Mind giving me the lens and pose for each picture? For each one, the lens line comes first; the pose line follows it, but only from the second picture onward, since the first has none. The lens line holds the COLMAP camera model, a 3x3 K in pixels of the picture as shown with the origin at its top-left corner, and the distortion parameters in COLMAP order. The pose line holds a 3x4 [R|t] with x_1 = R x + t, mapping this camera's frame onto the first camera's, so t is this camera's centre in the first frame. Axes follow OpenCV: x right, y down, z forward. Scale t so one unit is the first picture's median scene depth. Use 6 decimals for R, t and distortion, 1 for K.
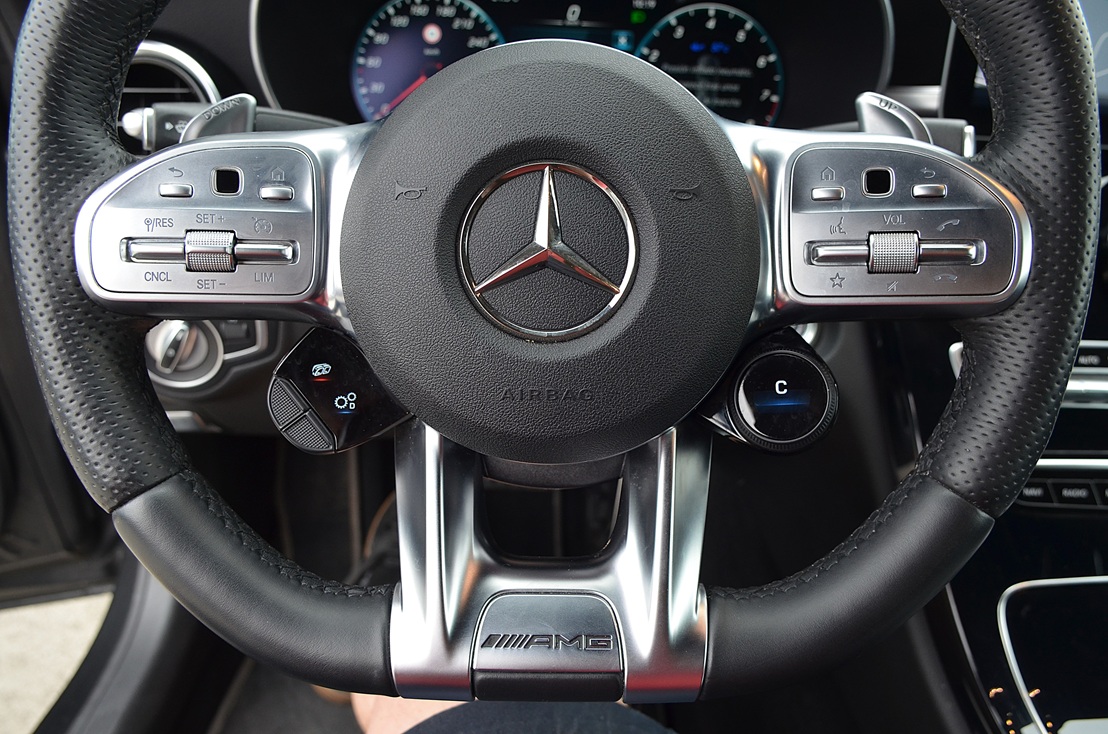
lens RADIAL K [[784.5, 0, 580.7], [0, 784.5, 364.6], [0, 0, 1]] dist [-0.044873, -0.001228]
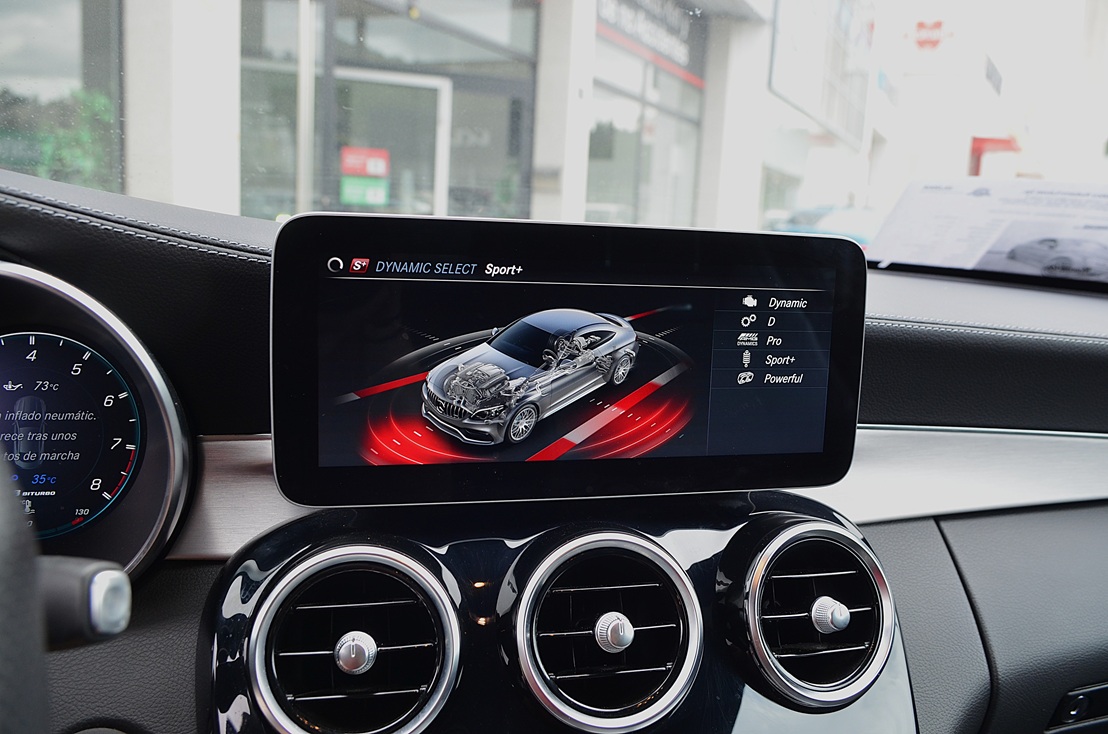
lens RADIAL K [[904.2, 0, 556.9], [0, 904.2, 363.9], [0, 0, 1]] dist [-0.038409, -0.006682]
pose [[0.973511, -0.032238, 0.226357, 0.588841], [0.094623, 0.958058, -0.270503, -0.192394], [-0.208143, 0.284756, 0.935730, 0.121108]]
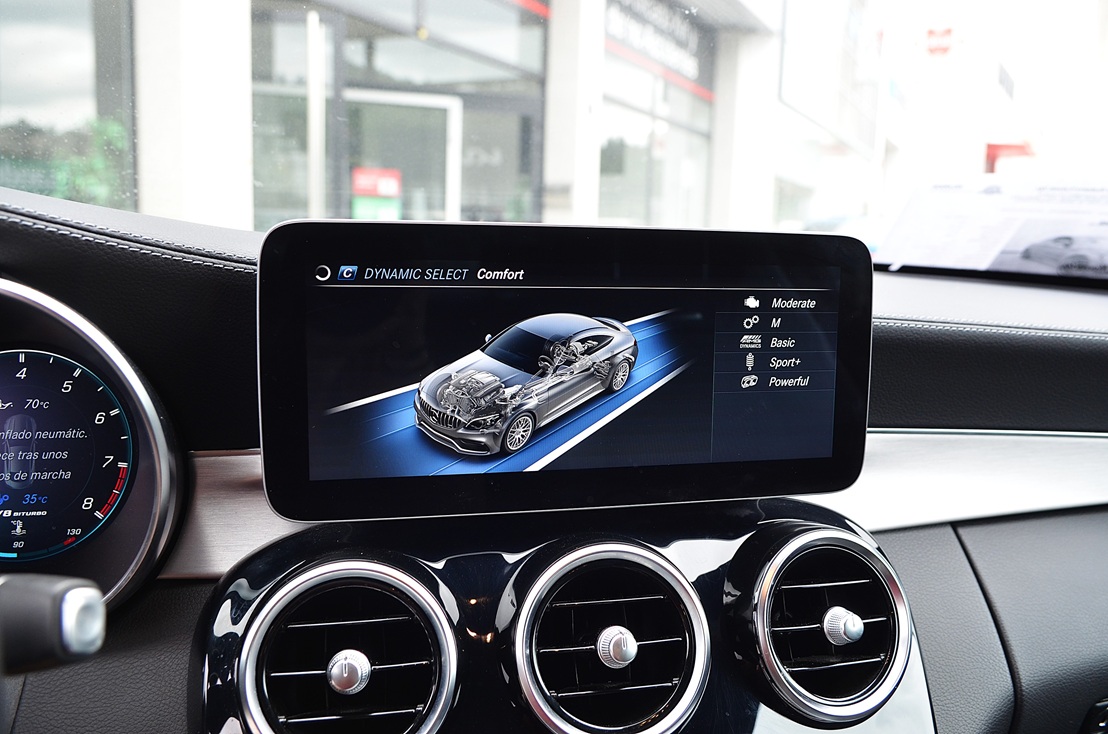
lens RADIAL K [[907.8, 0, 554.6], [0, 907.8, 363.5], [0, 0, 1]] dist [-0.039089, -0.007391]
pose [[0.976929, -0.047963, 0.208110, 0.614194], [0.108544, 0.950721, -0.290428, -0.186612], [-0.183925, 0.306316, 0.933992, 0.143909]]
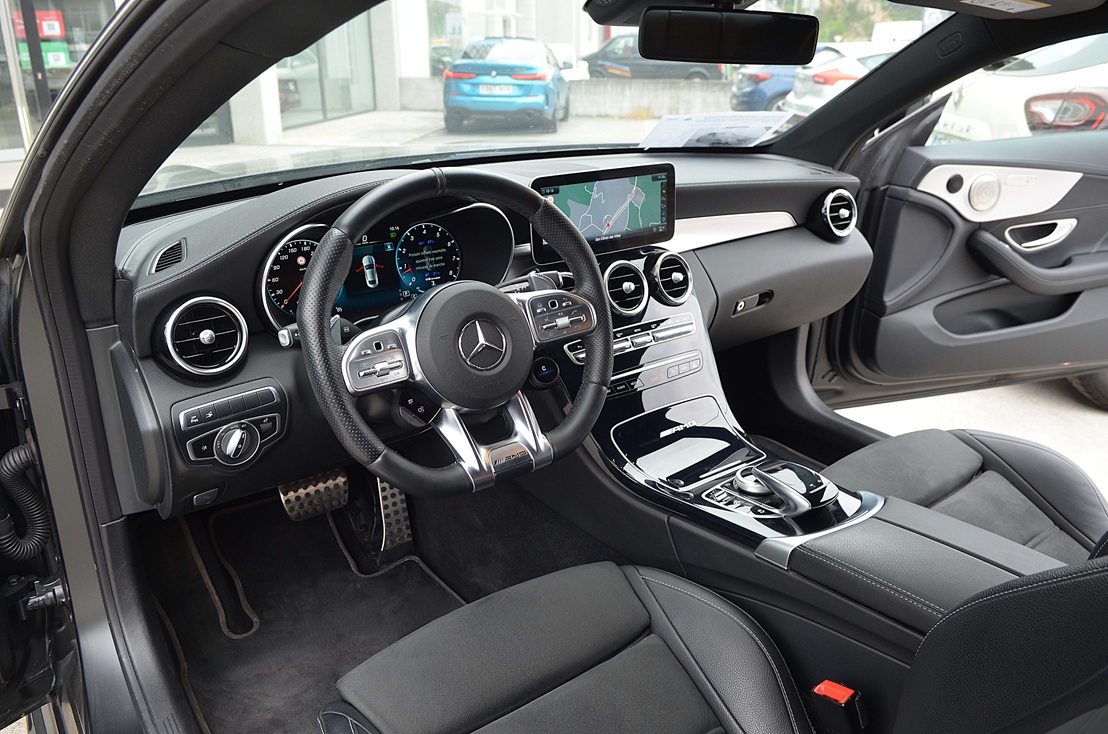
lens RADIAL K [[800.2, 0, 554.0], [0, 800.2, 367.0], [0, 0, 1]] dist [-0.032174, -0.004364]
pose [[0.825303, -0.249722, 0.506471, -0.956600], [0.286429, 0.958085, 0.005654, 0.015563], [-0.486654, 0.140402, 0.862238, -1.317033]]
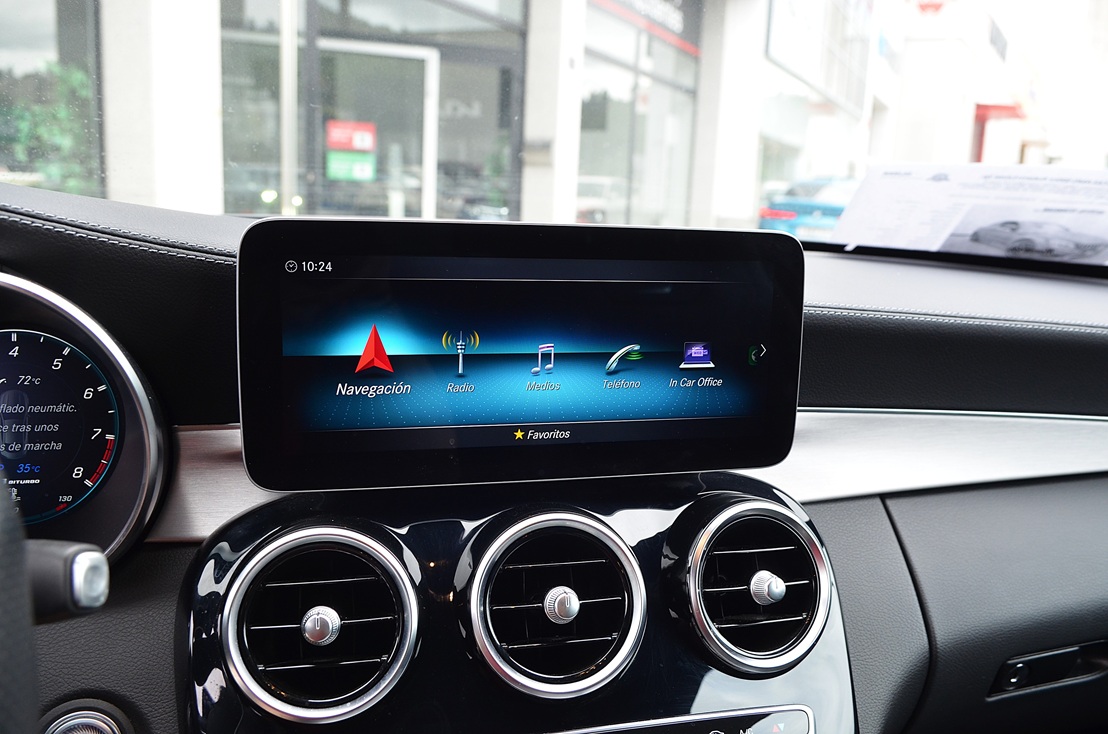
lens RADIAL K [[923.6, 0, 554.0], [0, 923.6, 367.0], [0, 0, 1]] dist [-0.035471, -0.004111]
pose [[0.972449, -0.048014, 0.228116, 0.618825], [0.104656, 0.964321, -0.243170, -0.179768], [-0.208301, 0.260344, 0.942779, 0.023354]]
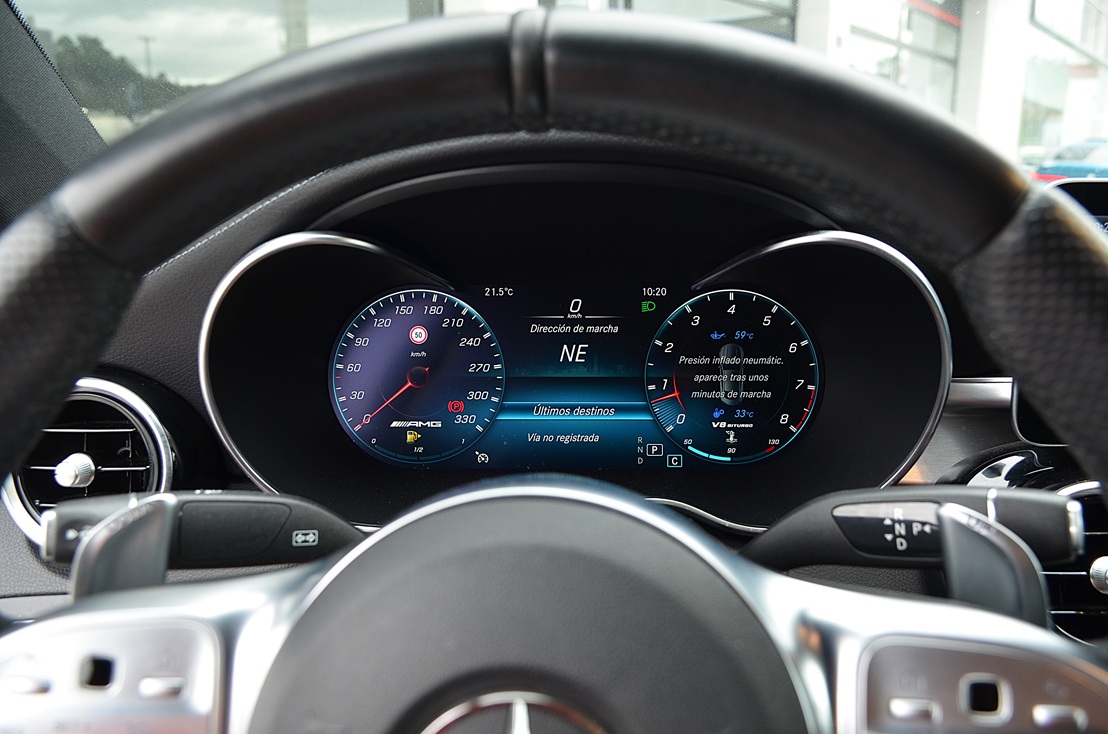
lens RADIAL K [[811.0, 0, 570.2], [0, 811.0, 368.3], [0, 0, 1]] dist [-0.041784, -0.003670]
pose [[0.997887, -0.037265, -0.053232, 0.039561], [0.025376, 0.977651, -0.208698, -0.236569], [0.059820, 0.206906, 0.976530, 0.134526]]
